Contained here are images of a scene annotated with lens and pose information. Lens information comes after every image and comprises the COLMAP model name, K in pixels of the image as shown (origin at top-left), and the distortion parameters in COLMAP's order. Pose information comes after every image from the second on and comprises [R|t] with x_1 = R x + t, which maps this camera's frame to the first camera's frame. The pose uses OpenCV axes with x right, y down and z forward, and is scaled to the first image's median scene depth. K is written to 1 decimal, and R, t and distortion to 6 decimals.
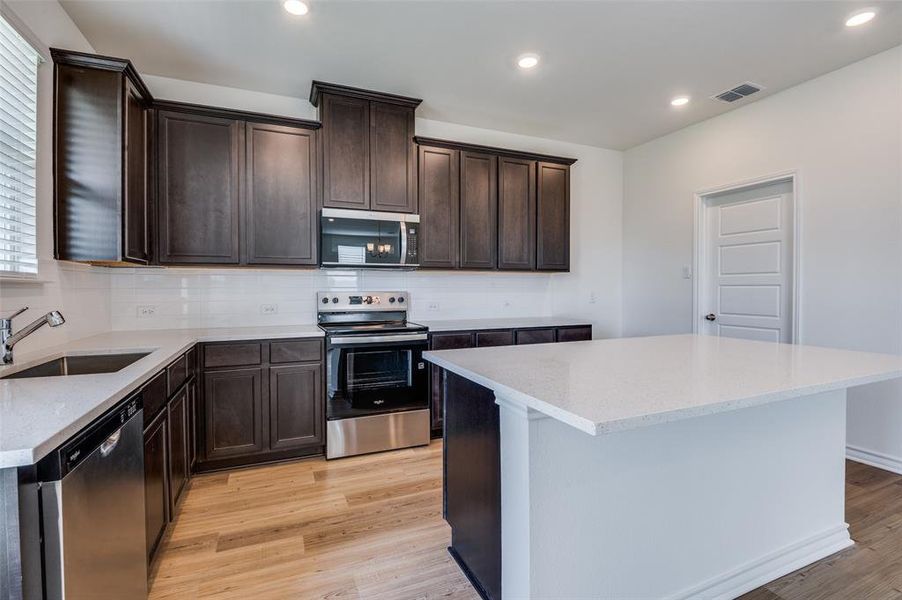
lens RADIAL K [[417.0, 0, 444.8], [0, 417.0, 291.5], [0, 0, 1]] dist [0.001013, -0.002872]
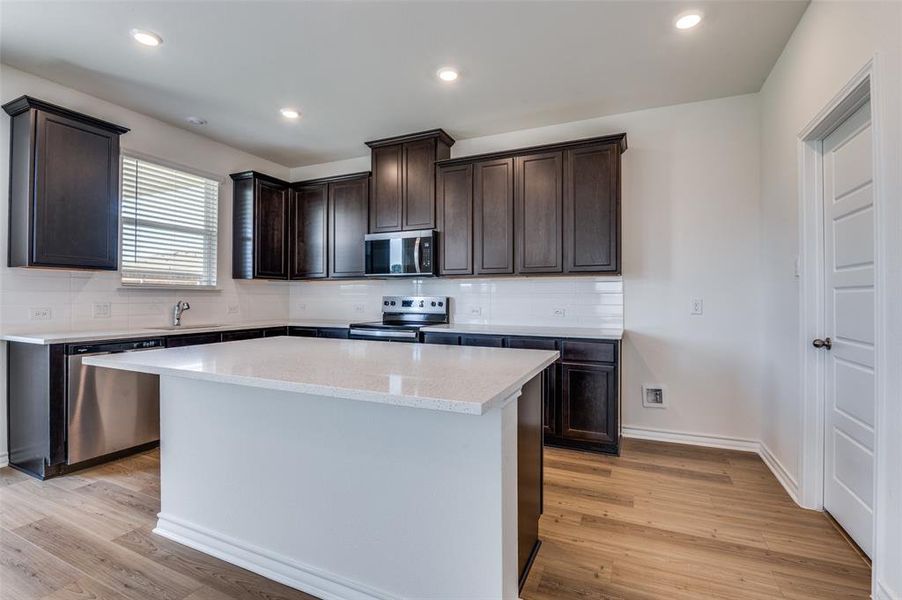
lens RADIAL K [[417.0, 0, 464.3], [0, 417.0, 295.8], [0, 0, 1]] dist [0.001013, -0.002872]
pose [[0.685062, -0.001510, -0.728483, 0.828252], [-0.013926, 0.999788, -0.015168, 0.013937], [0.728351, 0.020536, 0.684896, 0.280856]]
